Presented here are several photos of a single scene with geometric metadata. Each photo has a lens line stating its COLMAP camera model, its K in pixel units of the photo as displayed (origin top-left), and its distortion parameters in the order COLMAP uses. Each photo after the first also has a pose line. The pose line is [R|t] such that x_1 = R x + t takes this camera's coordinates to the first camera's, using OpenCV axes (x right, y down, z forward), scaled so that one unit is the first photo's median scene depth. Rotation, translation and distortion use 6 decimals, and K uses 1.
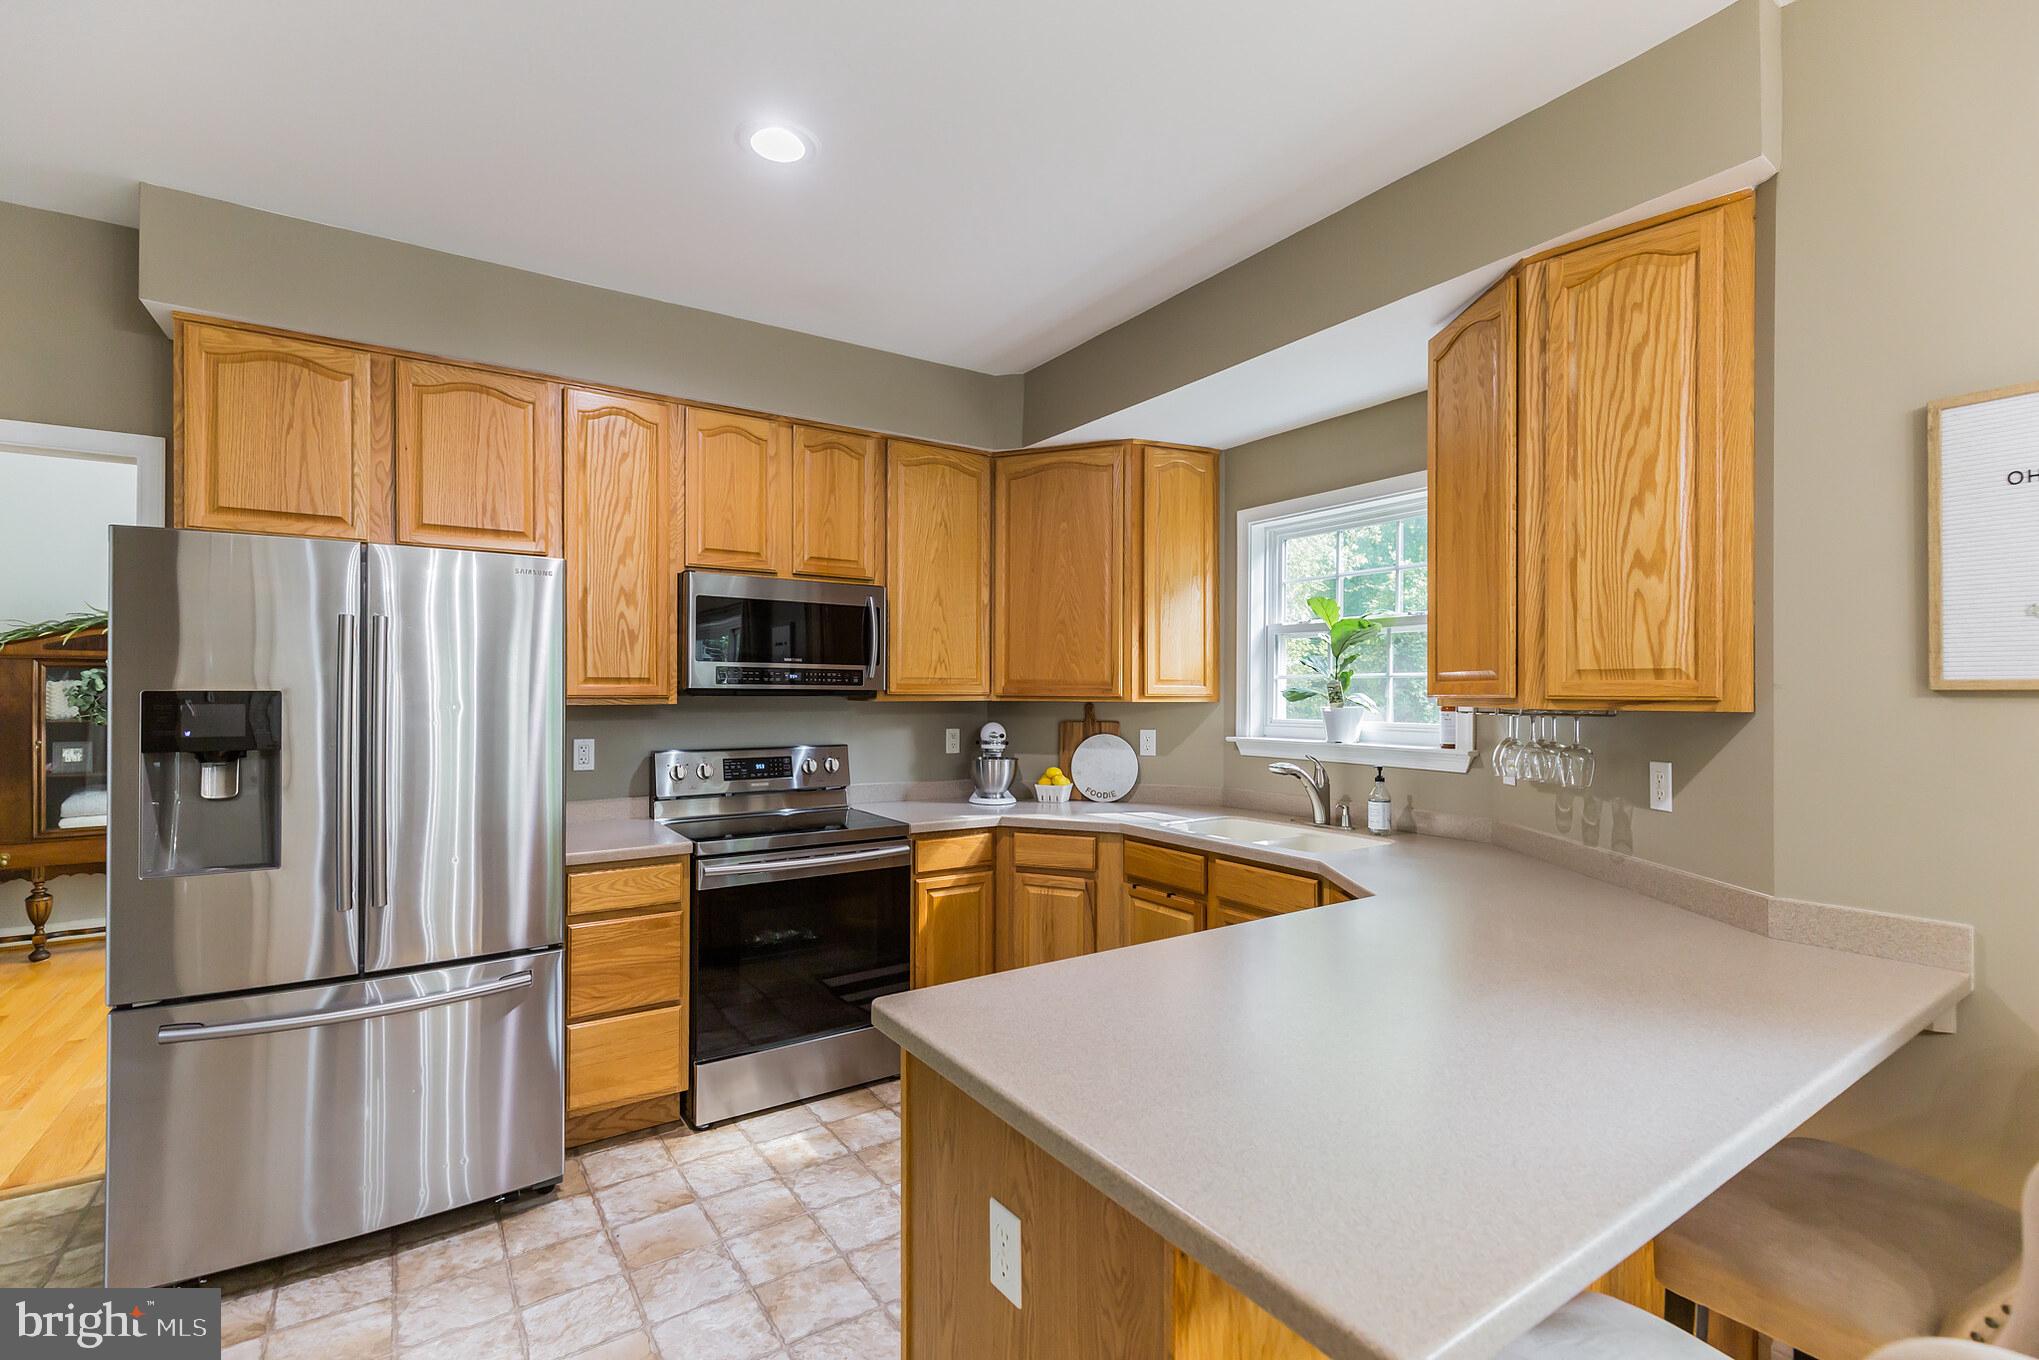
lens RADIAL K [[918.5, 0, 1021.2], [0, 918.5, 686.2], [0, 0, 1]] dist [0.004027, -0.000221]
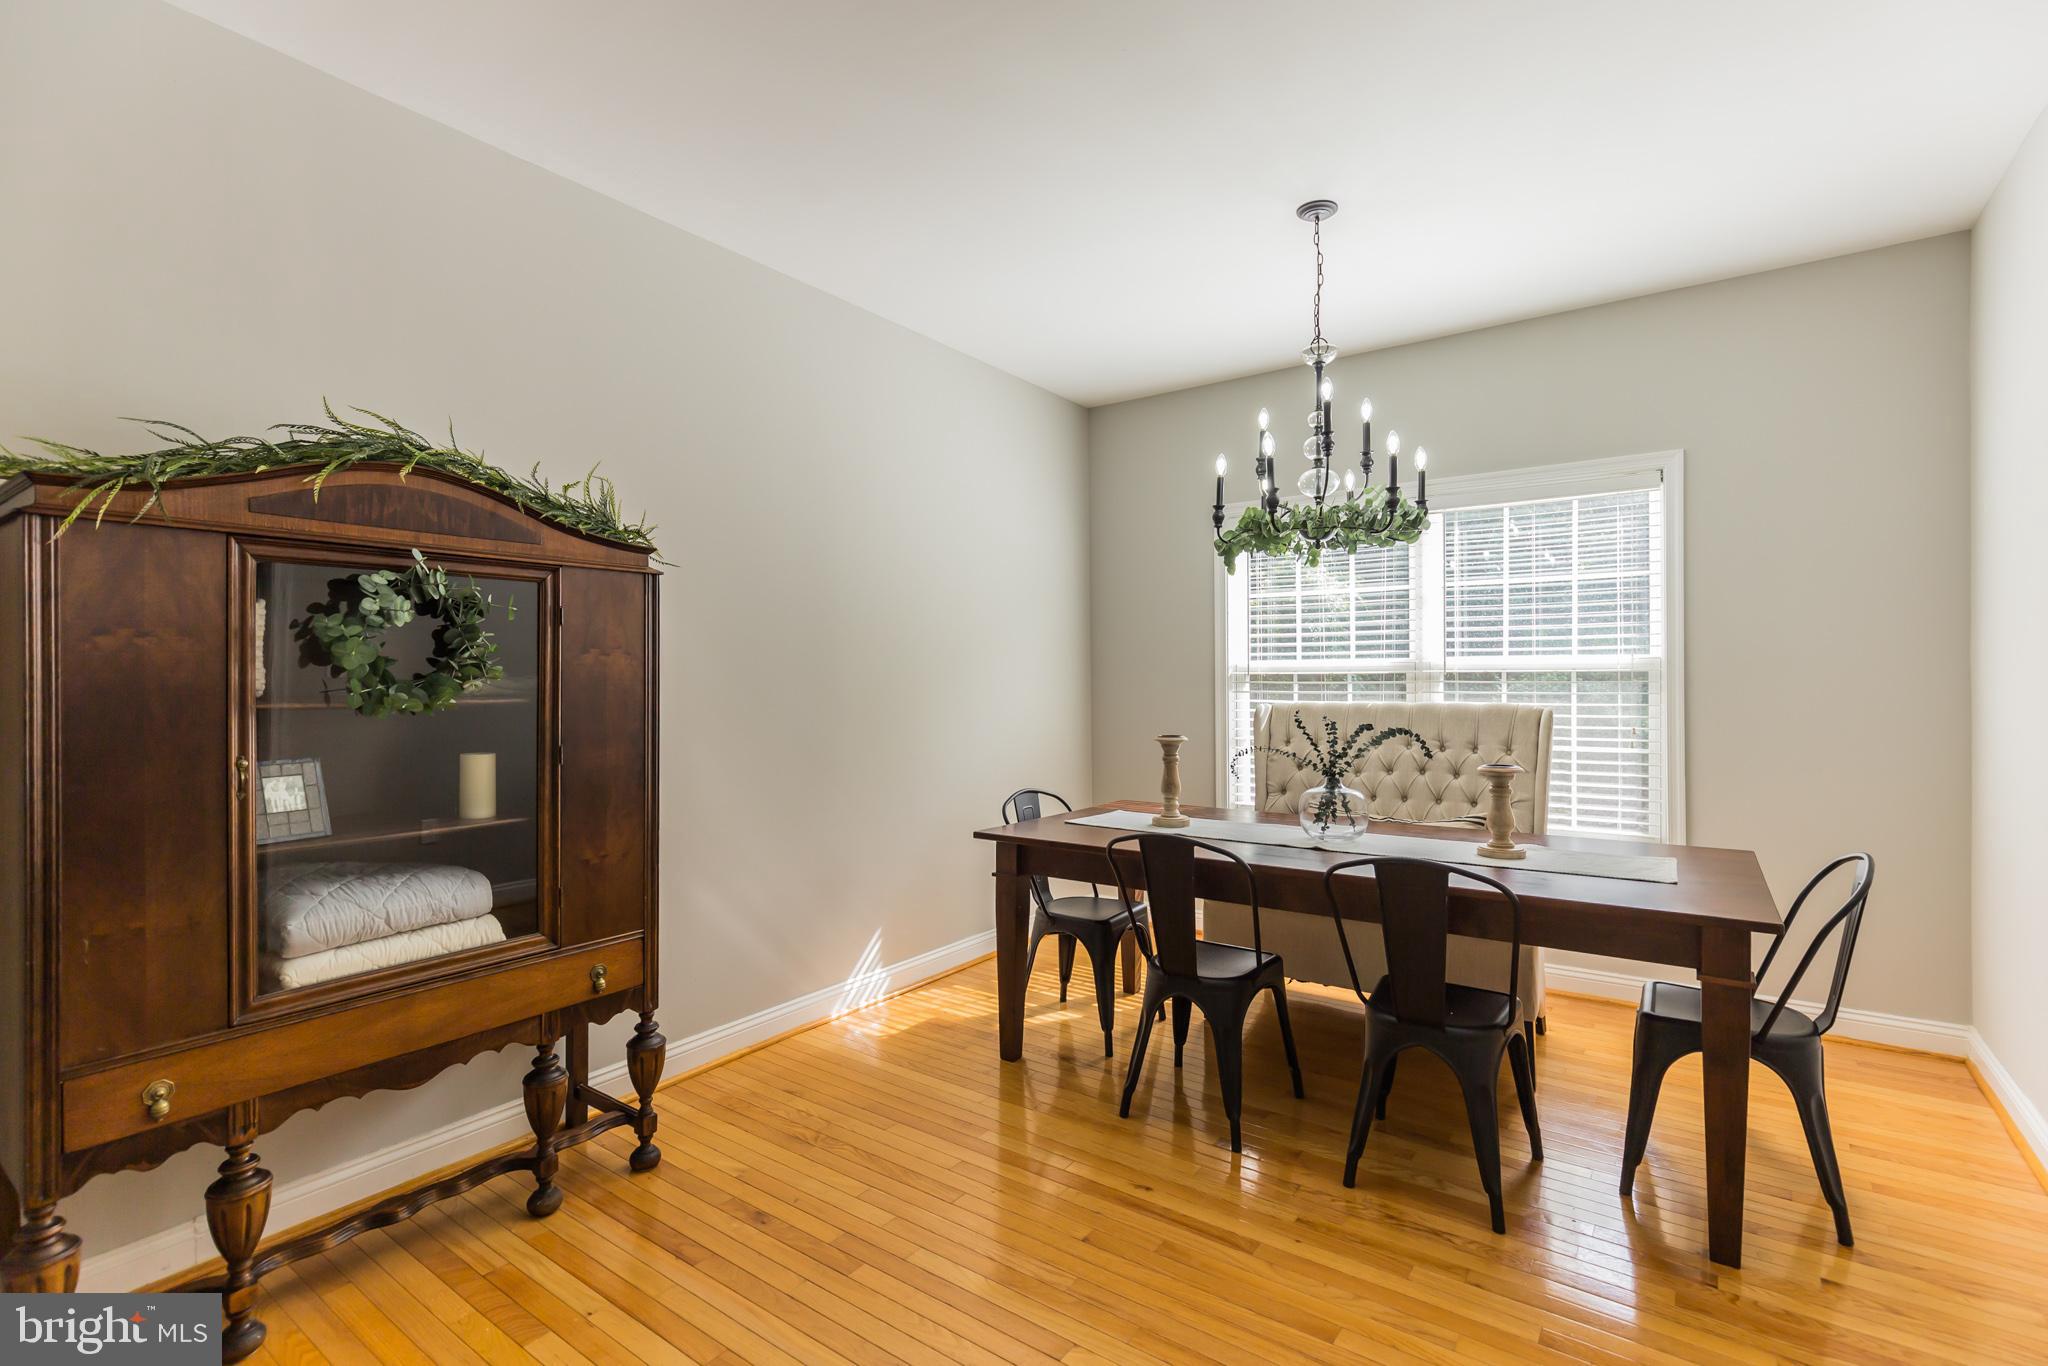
lens RADIAL K [[925.2, 0, 1037.1], [0, 925.2, 688.8], [0, 0, 1]] dist [0.003943, -0.001693]
pose [[0.937314, -0.008627, 0.348378, -1.446336], [0.006118, 0.999947, 0.008302, 0.049243], [-0.348431, -0.005650, 0.937317, 0.878499]]
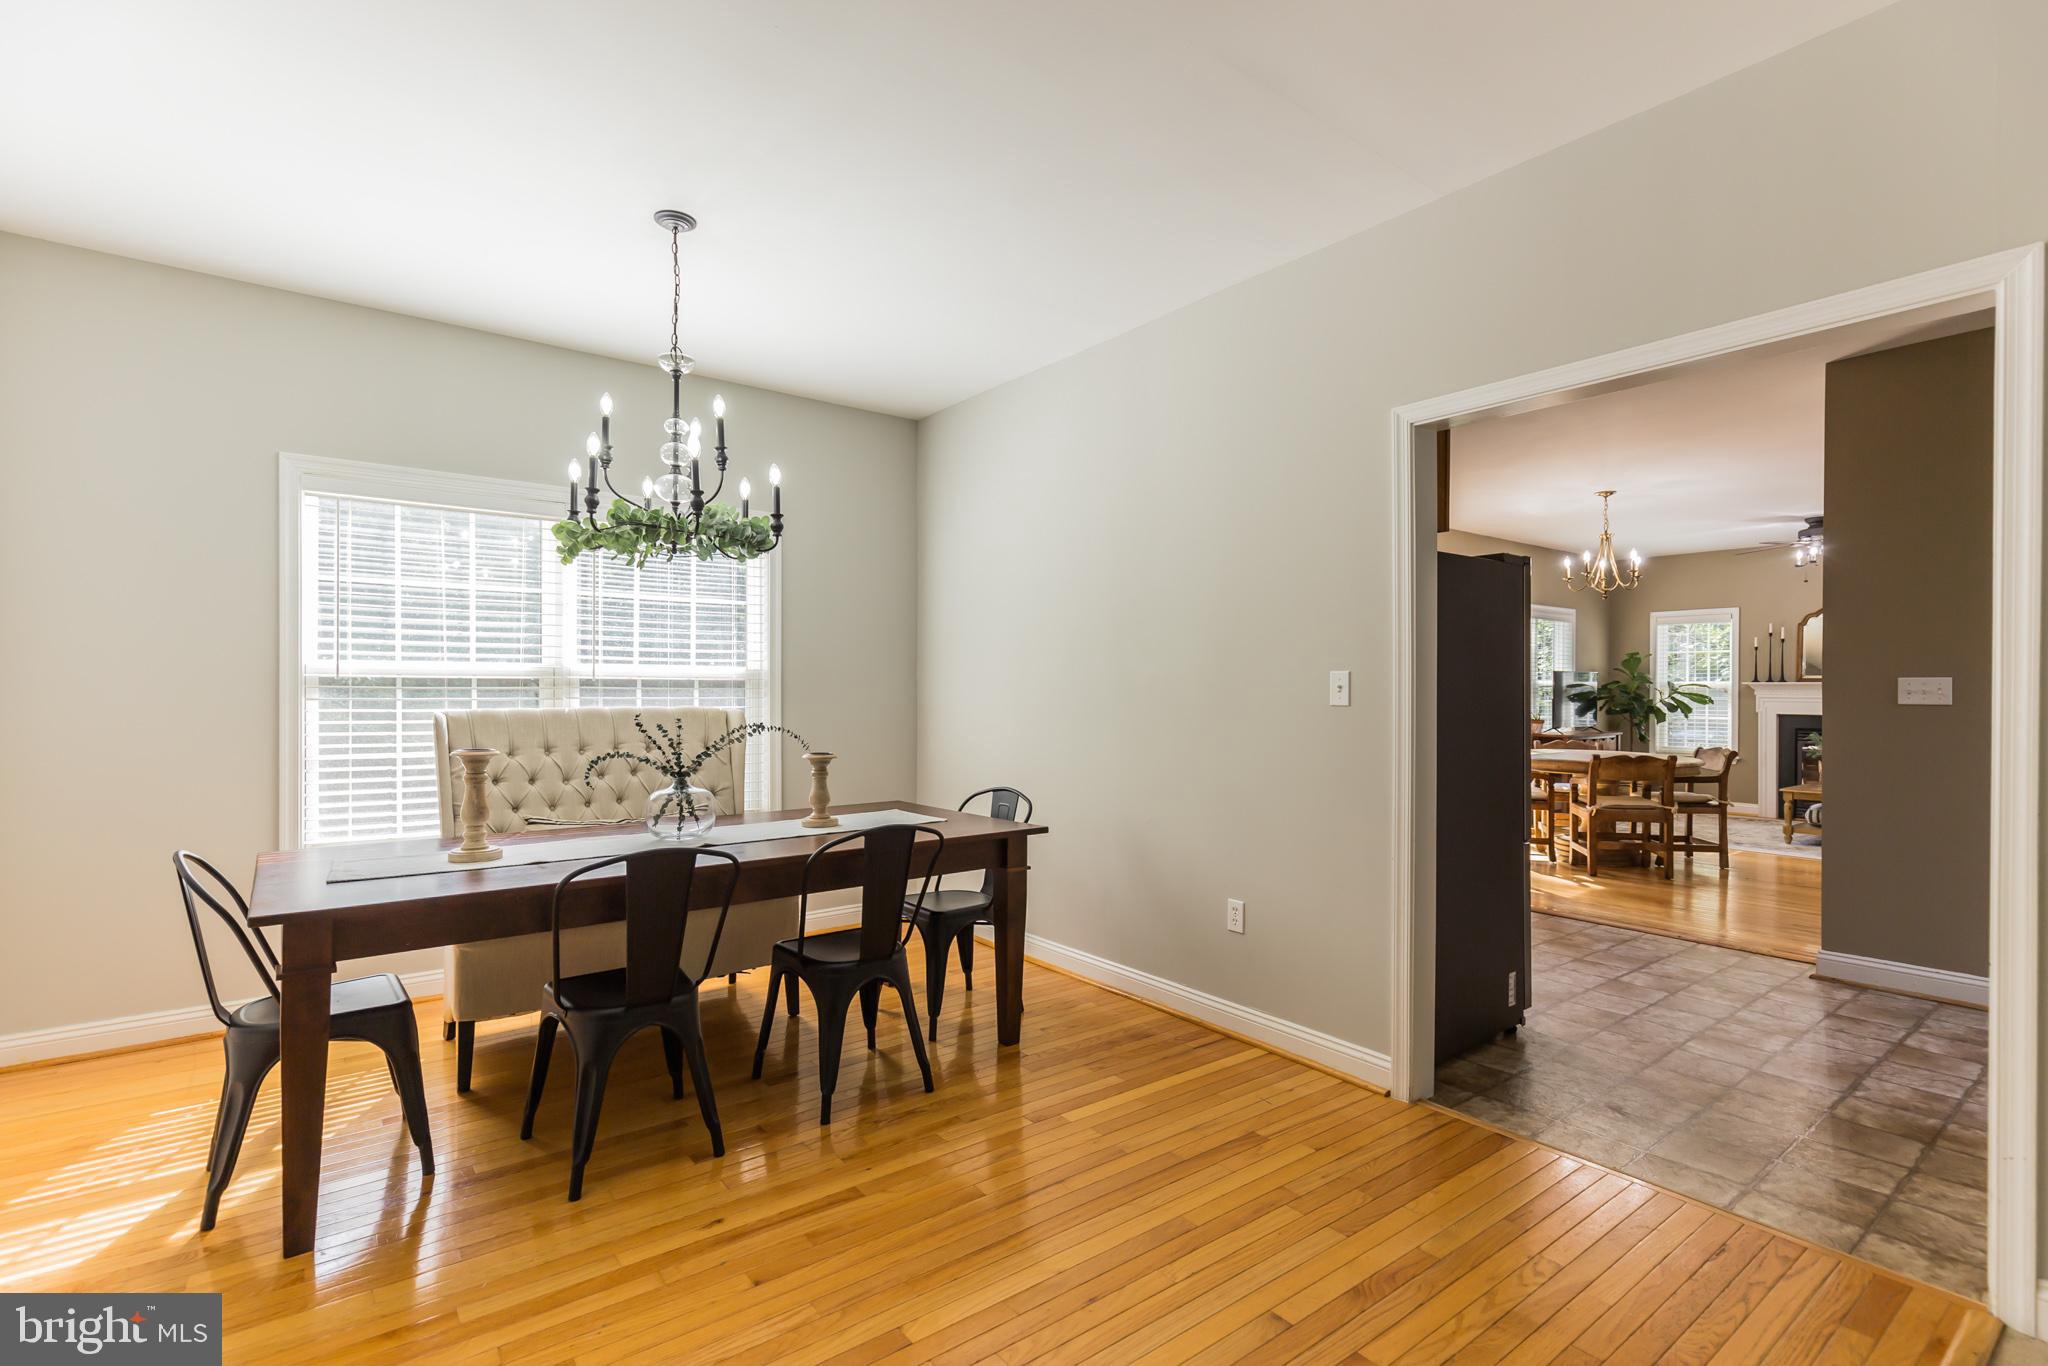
lens RADIAL K [[925.2, 0, 983.4], [0, 925.2, 695.4], [0, 0, 1]] dist [0.003943, -0.001693]
pose [[-0.026517, -0.007090, 0.999623, -1.747847], [-0.001514, 0.999974, 0.007053, 0.053666], [-0.999647, -0.001327, -0.026527, 1.278991]]
